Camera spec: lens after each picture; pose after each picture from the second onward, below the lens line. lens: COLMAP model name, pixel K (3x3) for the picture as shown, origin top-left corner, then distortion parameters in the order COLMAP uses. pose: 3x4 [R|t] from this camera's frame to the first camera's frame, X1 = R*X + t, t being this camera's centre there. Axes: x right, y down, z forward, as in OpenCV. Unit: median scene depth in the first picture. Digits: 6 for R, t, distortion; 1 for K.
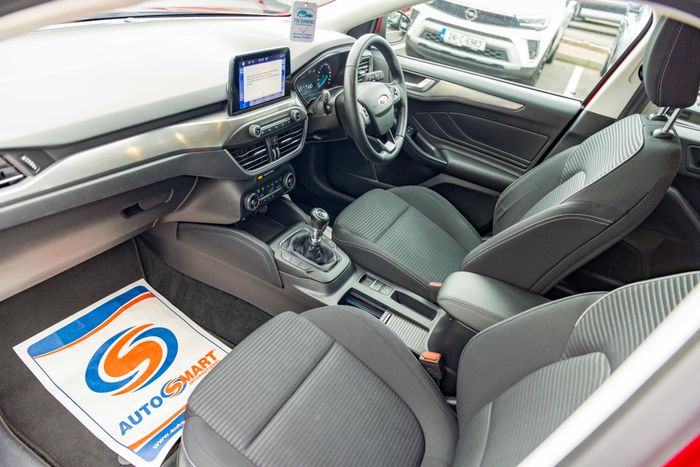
lens RADIAL K [[451.7, 0, 350.0], [0, 451.7, 233.5], [0, 0, 1]] dist [0.000537, -0.003503]
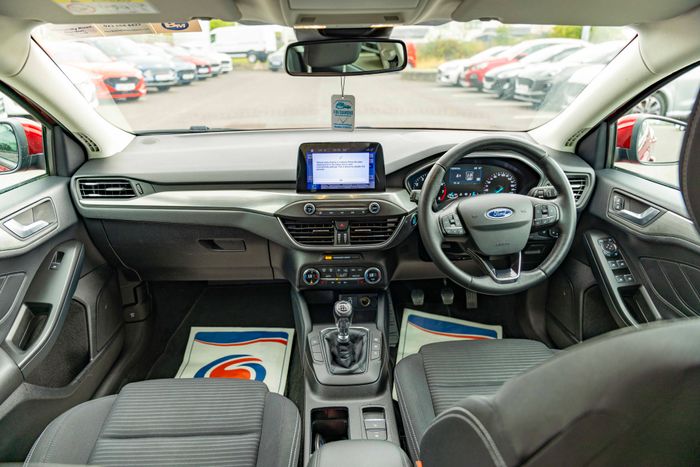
lens RADIAL K [[451.7, 0, 350.0], [0, 451.7, 233.5], [0, 0, 1]] dist [0.000537, -0.003503]
pose [[0.517553, 0.153752, -0.841724, 0.704239], [-0.400039, 0.913071, -0.079189, -0.115278], [0.756378, 0.377707, 0.534069, 0.472366]]
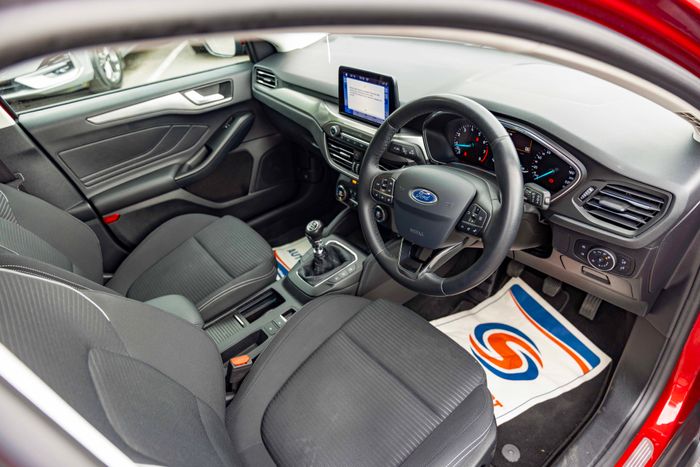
lens RADIAL K [[451.7, 0, 350.0], [0, 451.7, 233.5], [0, 0, 1]] dist [0.000537, -0.003503]
pose [[-0.404273, 0.409519, -0.817837, 0.760362], [-0.475781, 0.669507, 0.570433, -0.668792], [0.781150, 0.619722, -0.075823, 1.174312]]
